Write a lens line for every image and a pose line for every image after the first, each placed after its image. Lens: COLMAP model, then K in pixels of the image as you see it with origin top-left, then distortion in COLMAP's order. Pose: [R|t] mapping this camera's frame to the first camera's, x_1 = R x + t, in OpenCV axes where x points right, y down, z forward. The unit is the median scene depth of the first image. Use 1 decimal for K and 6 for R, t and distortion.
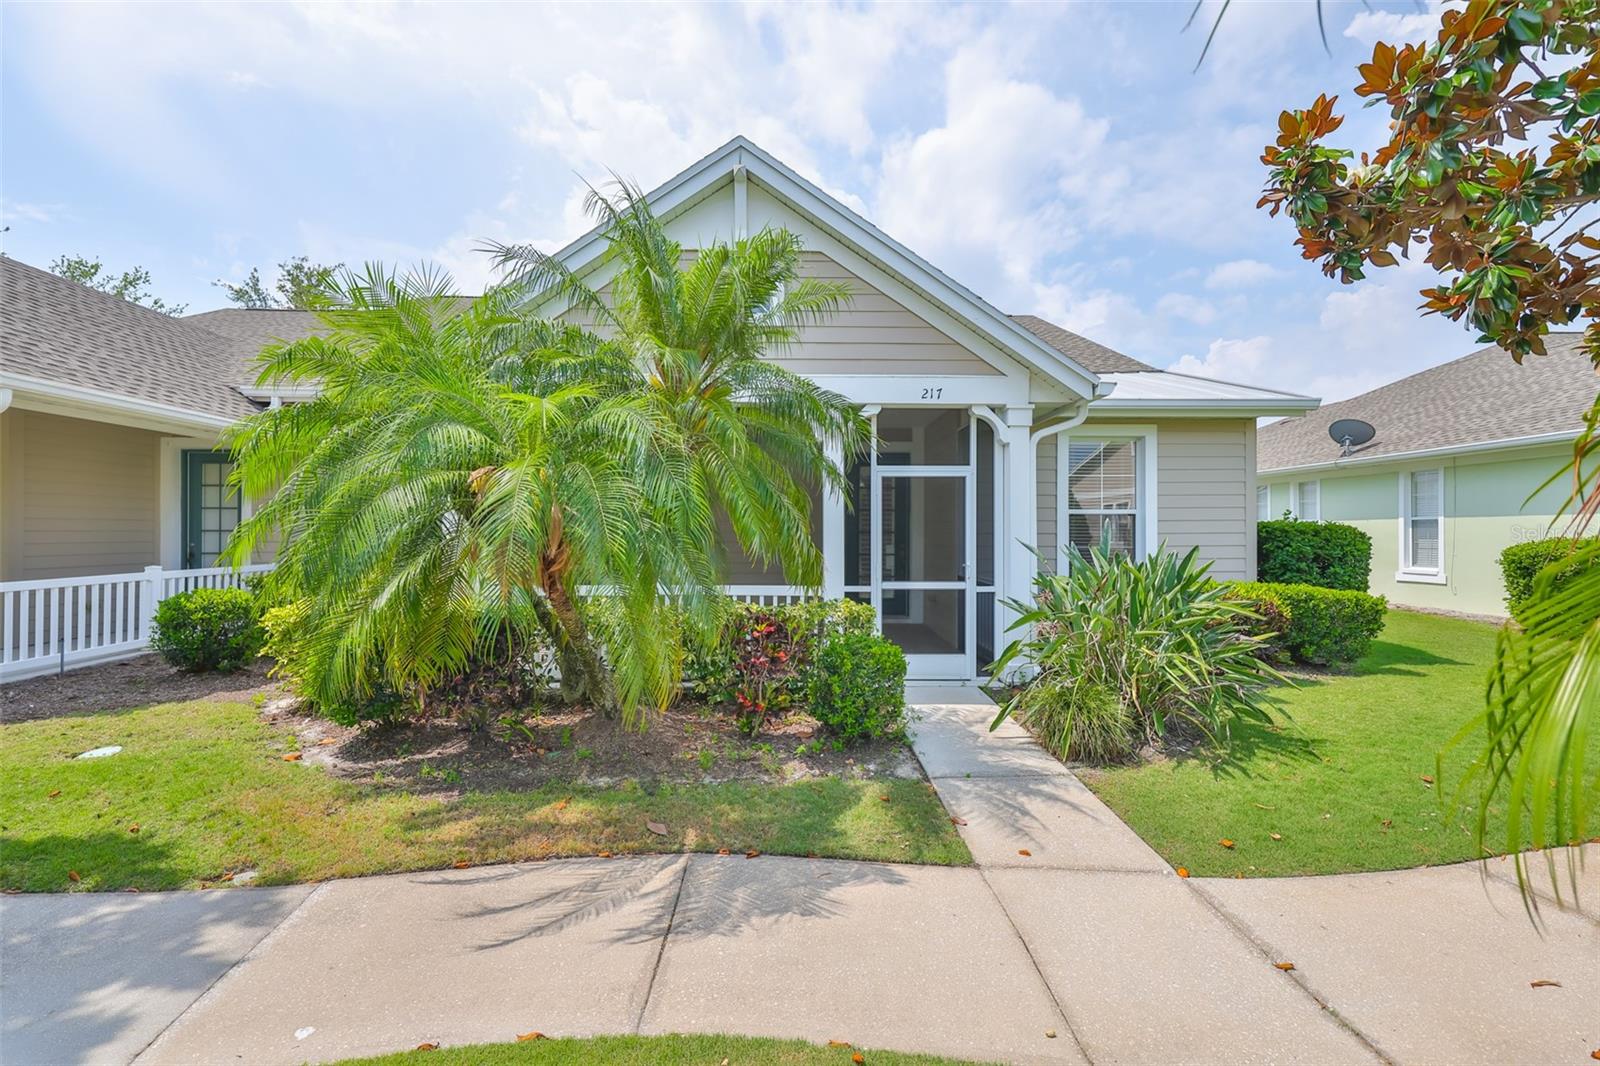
lens RADIAL K [[663.5, 0, 800.0], [0, 663.5, 533.0], [0, 0, 1]] dist [-0.000137, 0.000086]
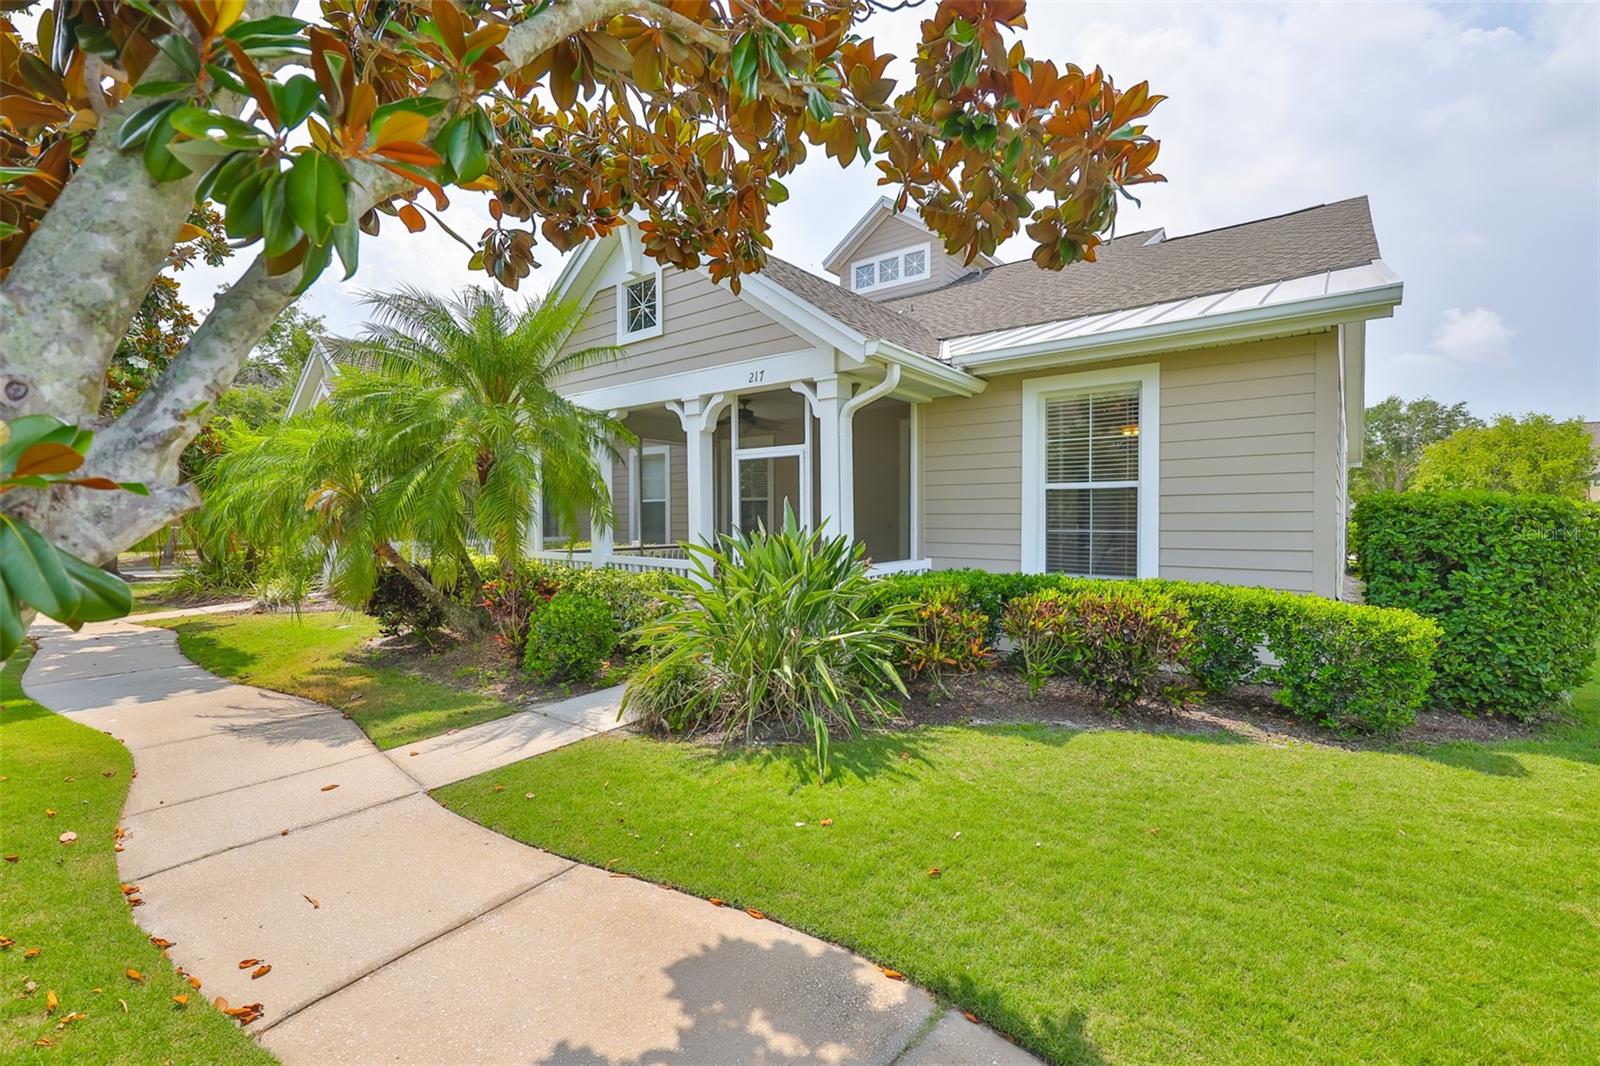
lens RADIAL K [[675.4, 0, 800.0], [0, 675.4, 533.0], [0, 0, 1]] dist [-0.001339, 0.000079]
pose [[0.776294, 0.016934, -0.630144, 1.064822], [0.001936, 0.999570, 0.029246, 0.000615], [0.630368, -0.023923, 0.775927, 0.268307]]
